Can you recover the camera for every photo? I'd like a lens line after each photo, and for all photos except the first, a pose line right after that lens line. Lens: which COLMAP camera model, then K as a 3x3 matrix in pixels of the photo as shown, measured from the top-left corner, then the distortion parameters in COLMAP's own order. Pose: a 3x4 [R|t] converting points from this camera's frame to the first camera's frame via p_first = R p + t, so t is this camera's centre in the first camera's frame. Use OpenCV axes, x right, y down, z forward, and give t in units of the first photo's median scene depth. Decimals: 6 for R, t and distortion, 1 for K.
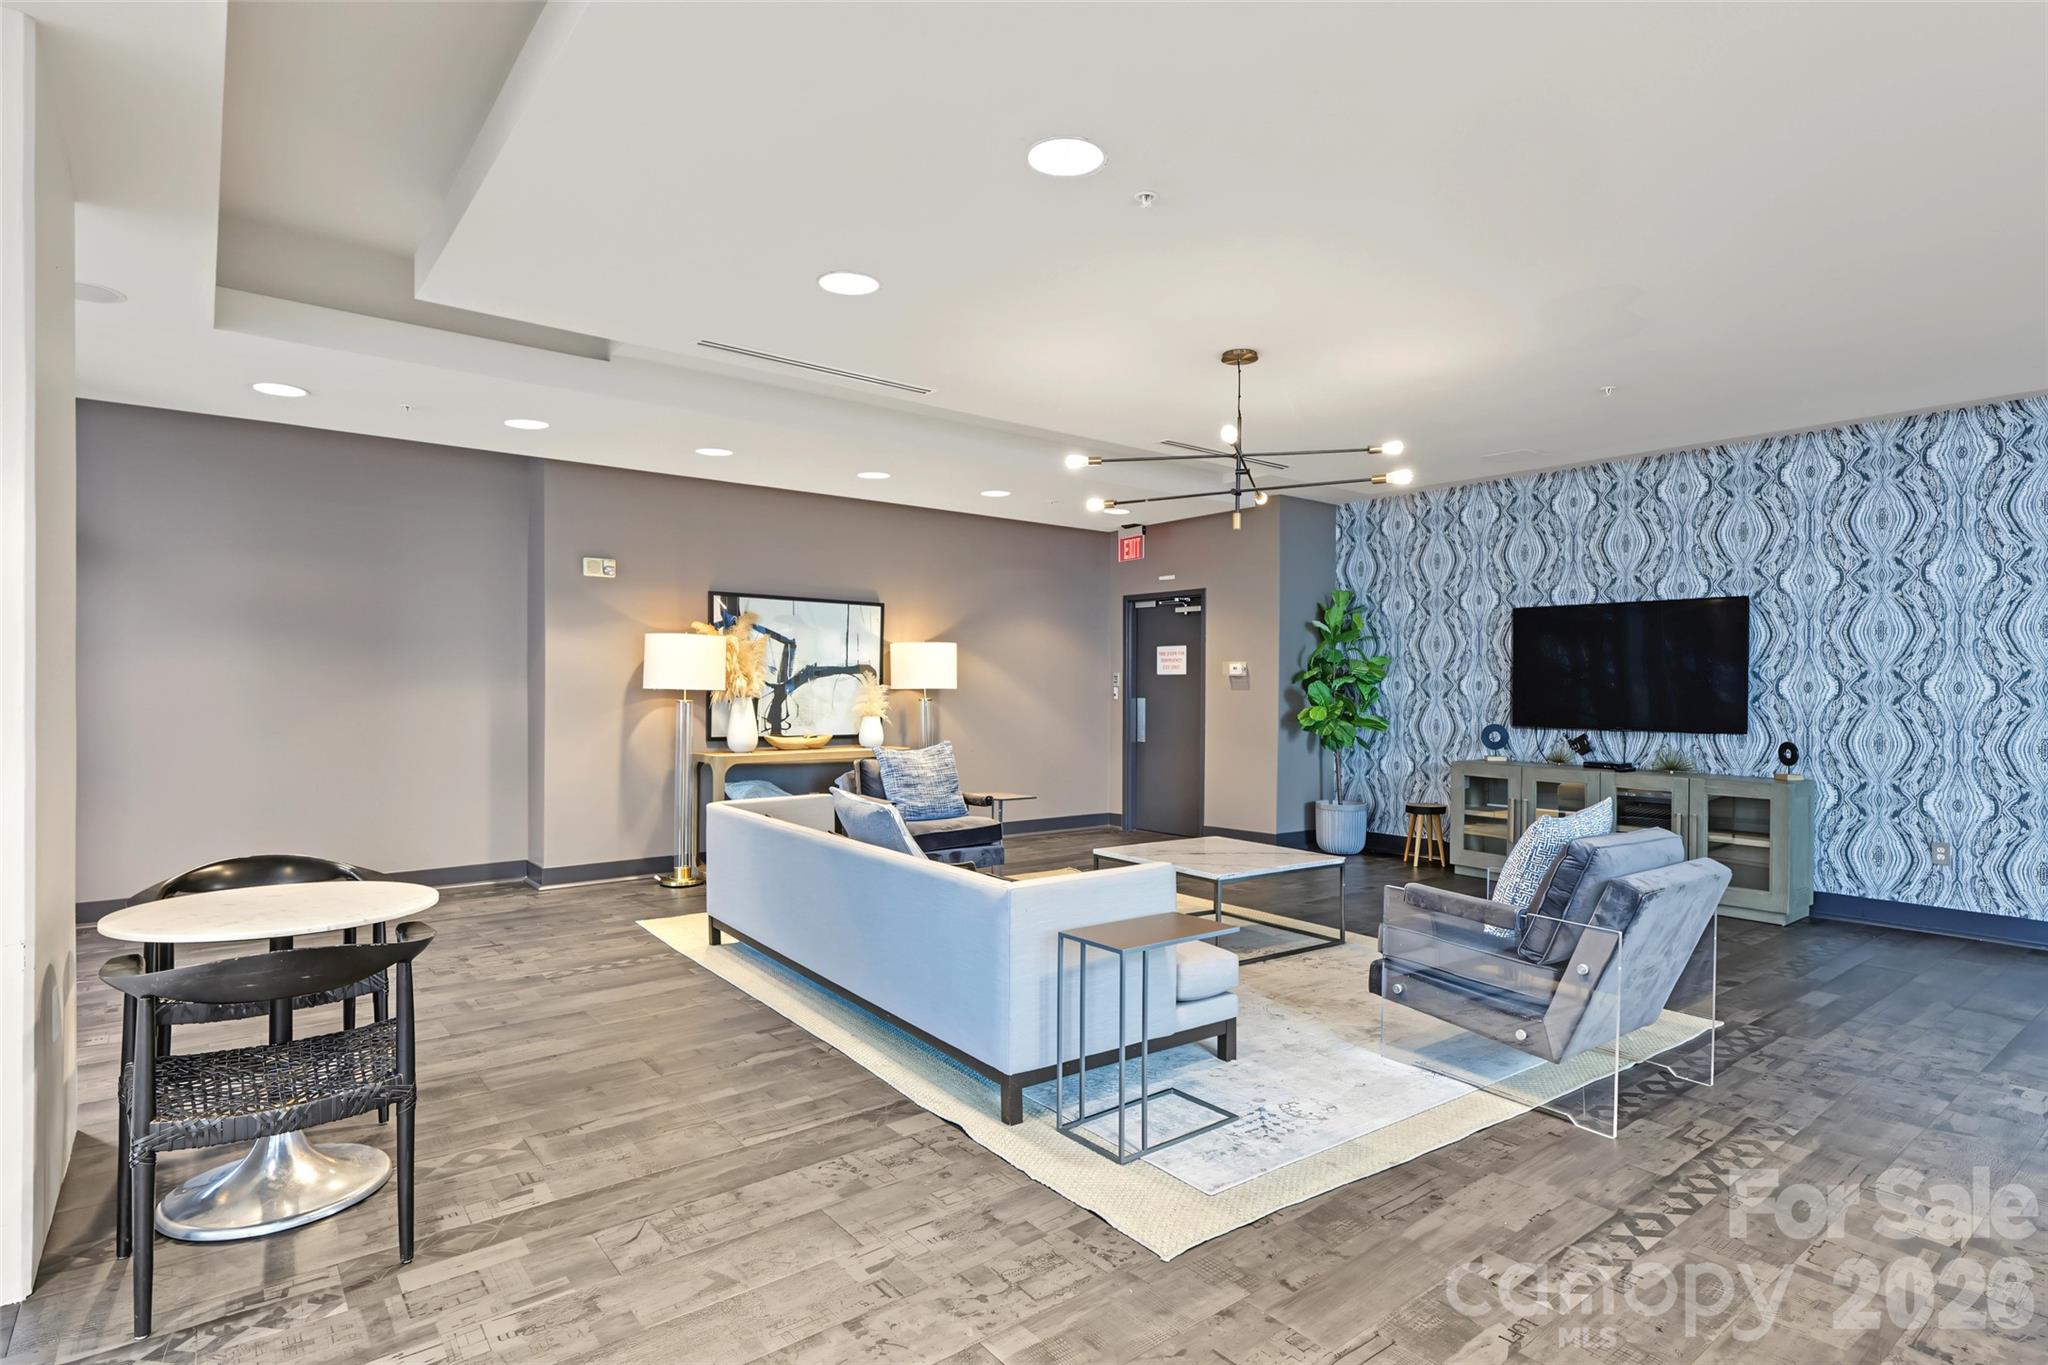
lens RADIAL K [[1054.4, 0, 1028.7], [0, 1054.4, 685.4], [0, 0, 1]] dist [0.002096, 0.000654]
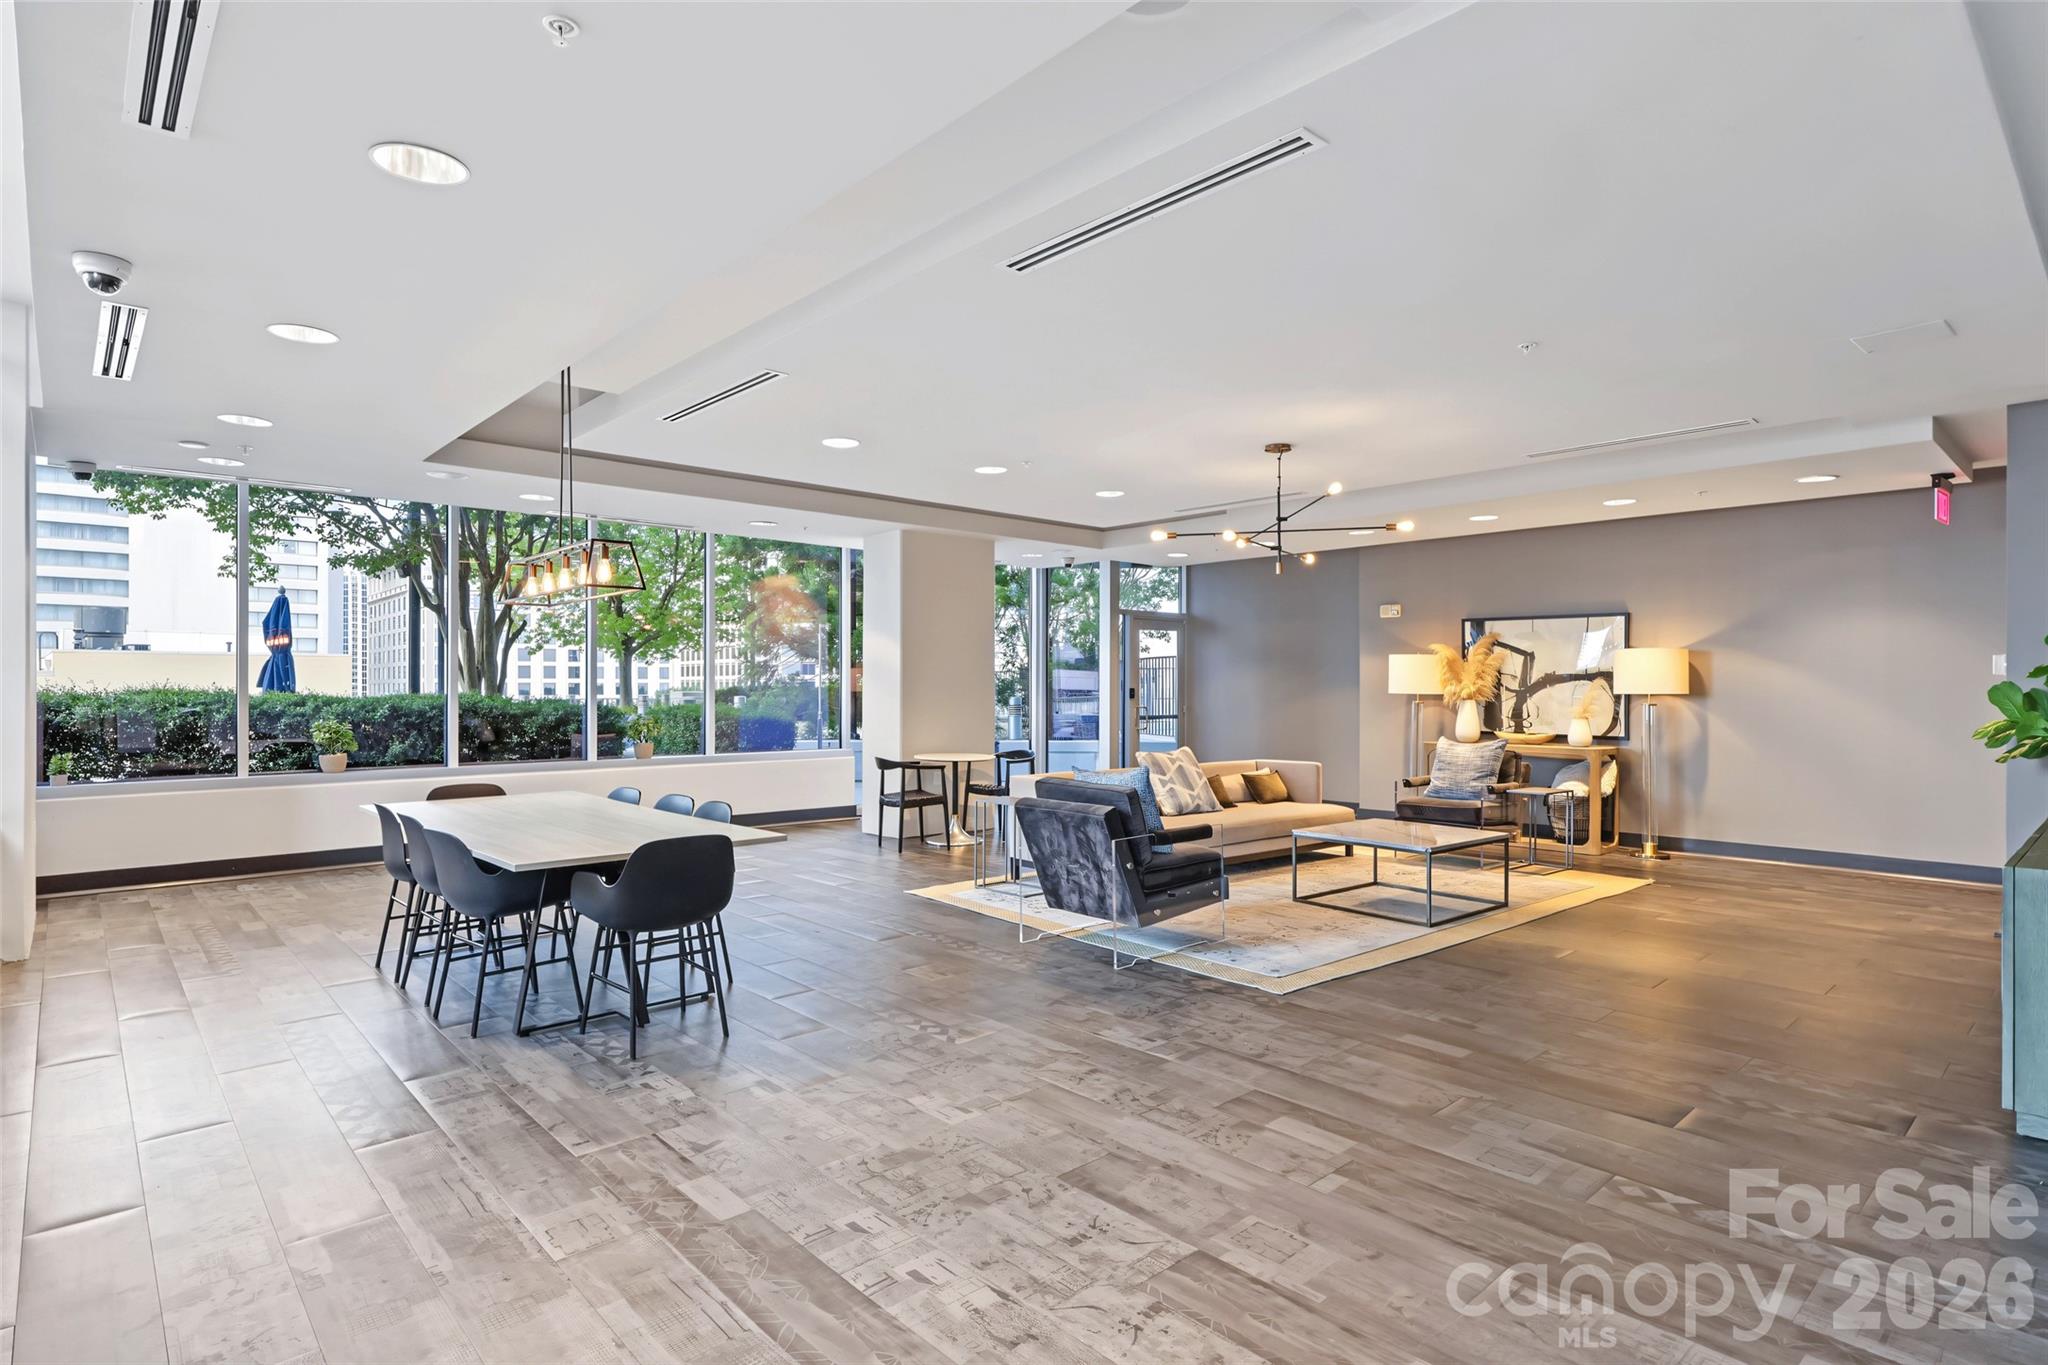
lens RADIAL K [[1054.4, 0, 1027.9], [0, 1054.4, 686.4], [0, 0, 1]] dist [0.002096, 0.000654]
pose [[0.068556, -0.009132, -0.997605, 0.953792], [0.000267, 0.999958, -0.009135, 0.005977], [0.997647, 0.000360, 0.068556, 0.365130]]
